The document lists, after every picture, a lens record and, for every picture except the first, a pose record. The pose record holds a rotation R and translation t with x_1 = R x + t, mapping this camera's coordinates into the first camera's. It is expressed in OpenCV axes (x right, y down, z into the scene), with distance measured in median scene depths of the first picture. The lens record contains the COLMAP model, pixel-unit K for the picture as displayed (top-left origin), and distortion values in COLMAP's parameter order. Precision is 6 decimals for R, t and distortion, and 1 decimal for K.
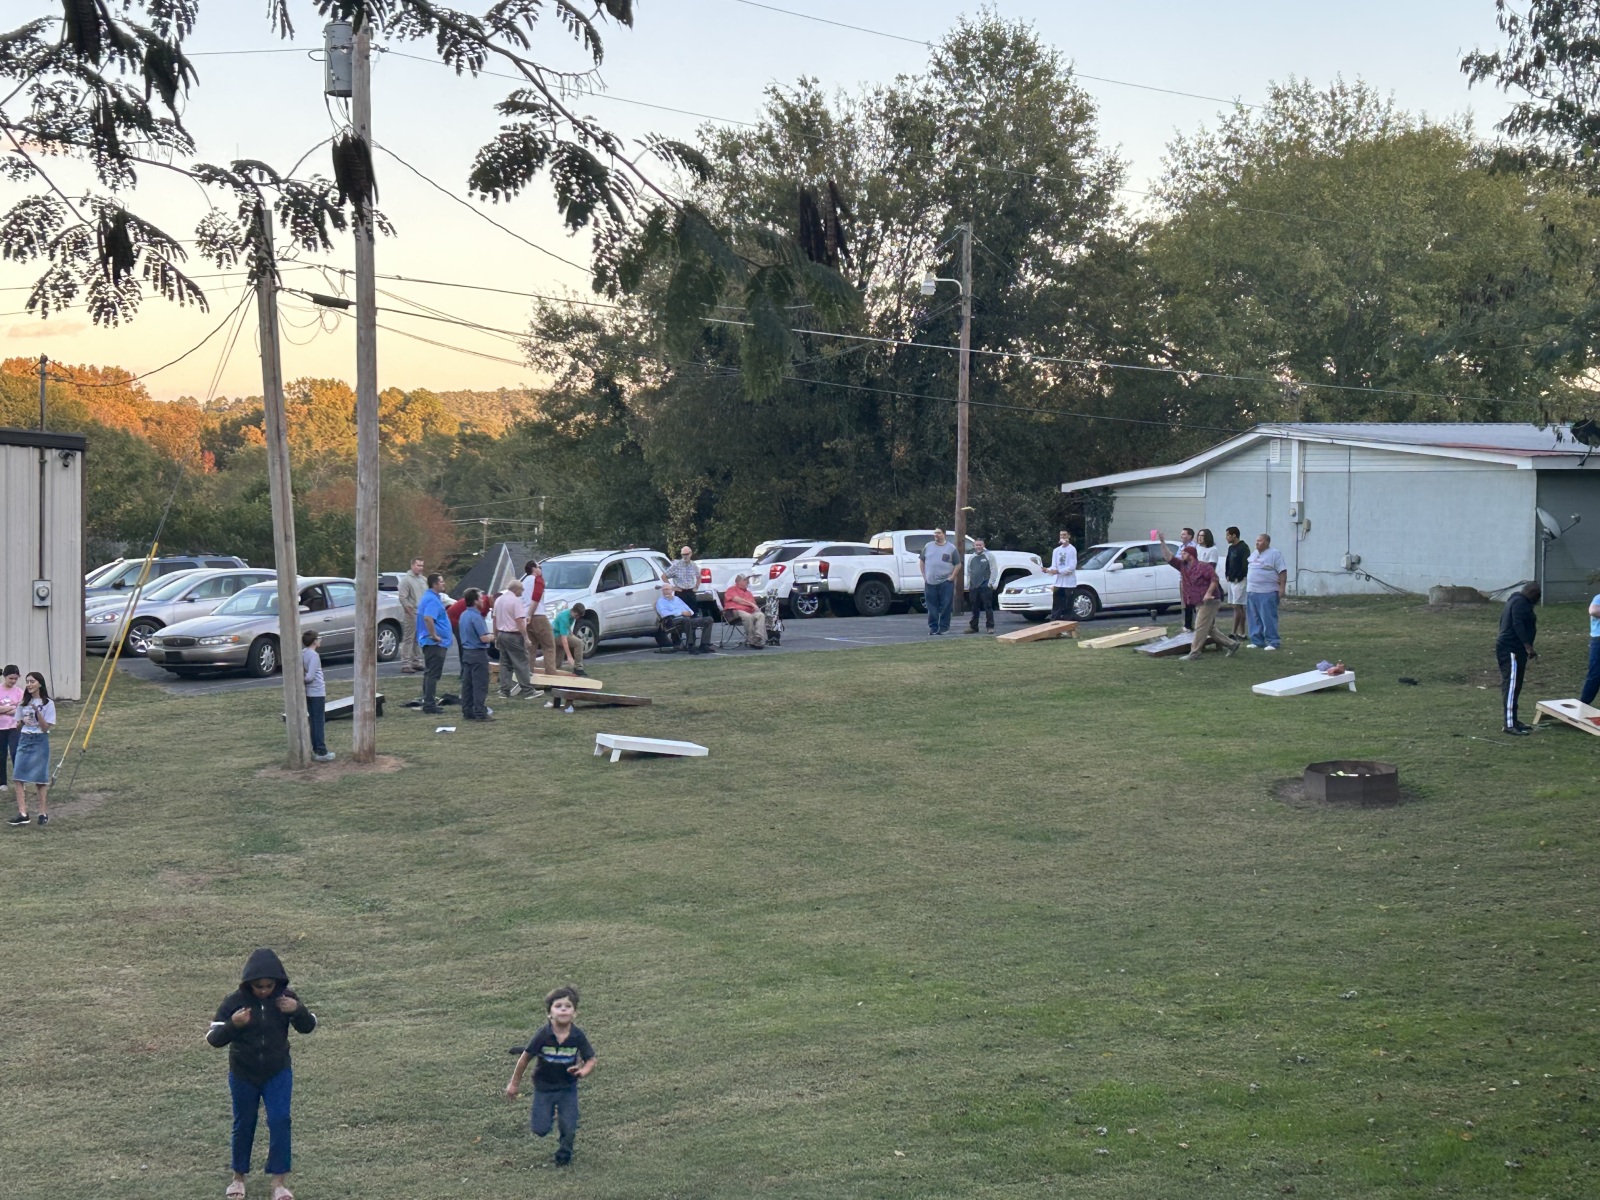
lens RADIAL K [[2762.4, 0, 758.0], [0, 2762.4, 537.9], [0, 0, 1]] dist [0.090682, 0.000000]
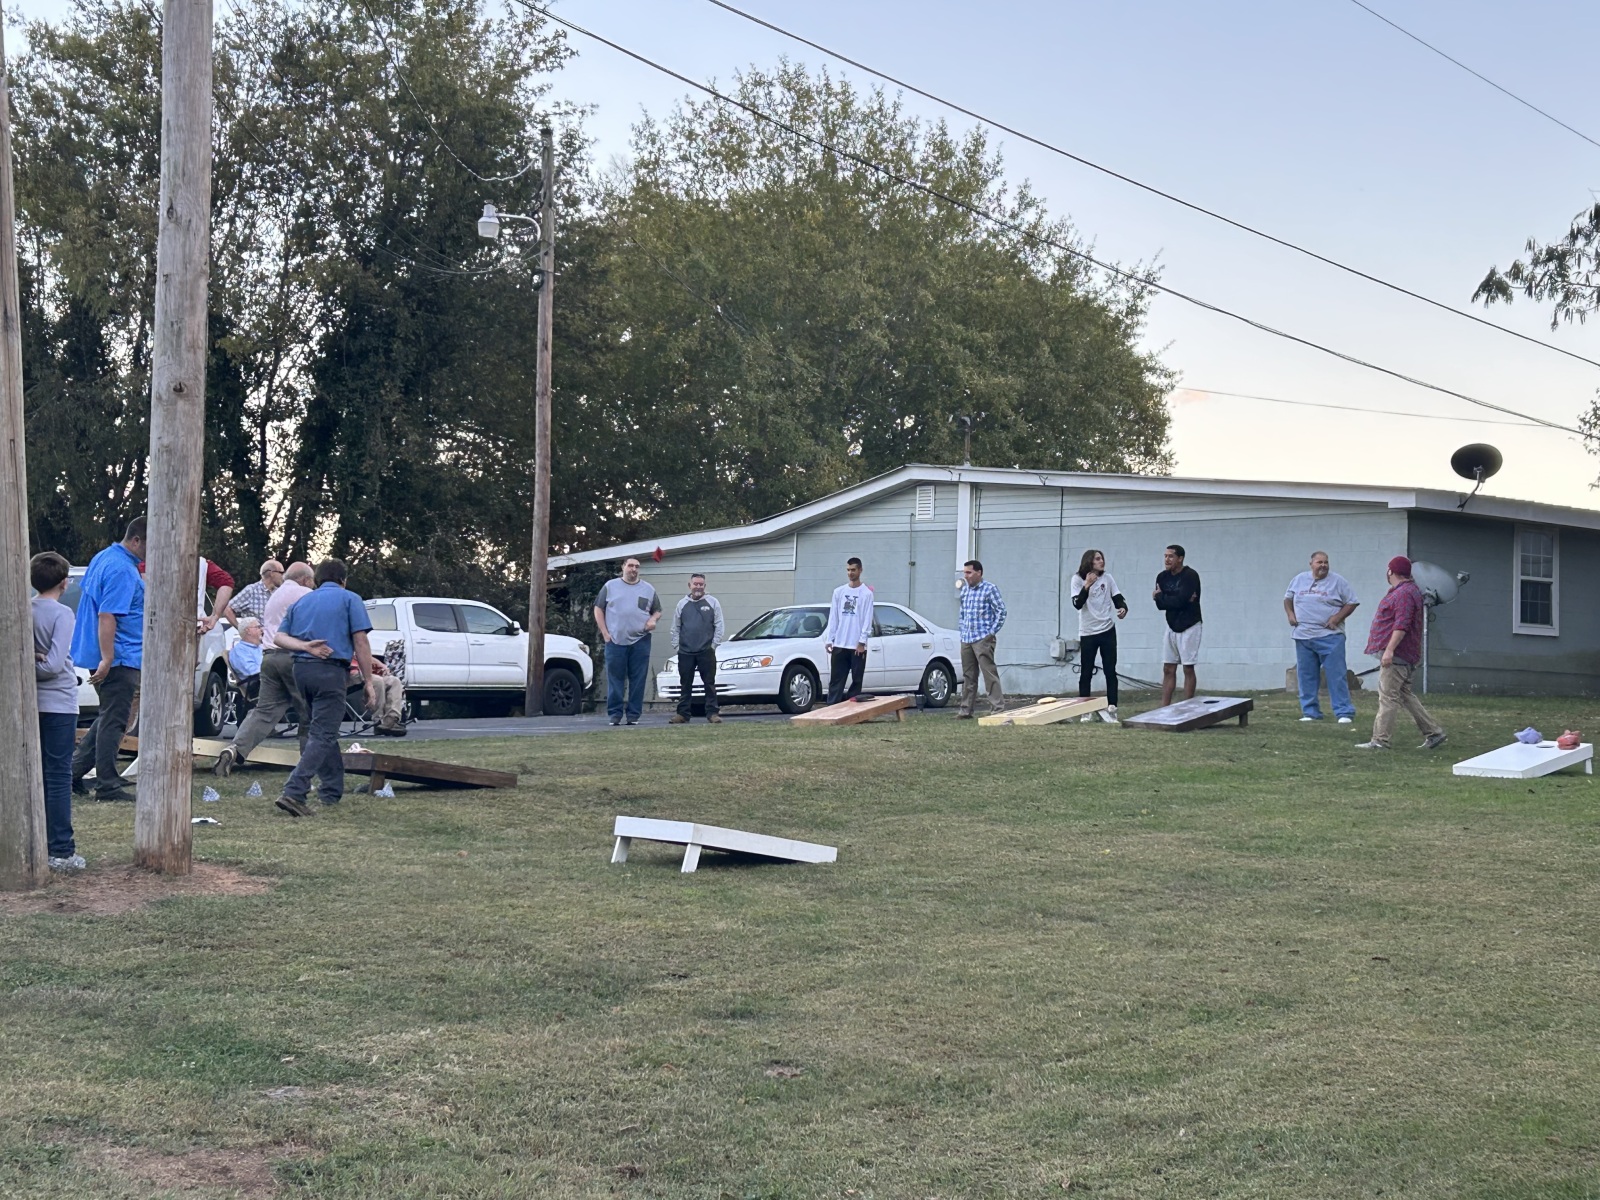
lens RADIAL K [[2732.4, 0, 801.6], [0, 2732.4, 590.1], [0, 0, 1]] dist [0.089313, 0.000000]
pose [[0.903364, 0.039749, 0.427028, -0.147286], [-0.011277, 0.997553, -0.068999, 0.041479], [-0.428726, 0.057516, 0.901602, 0.369736]]
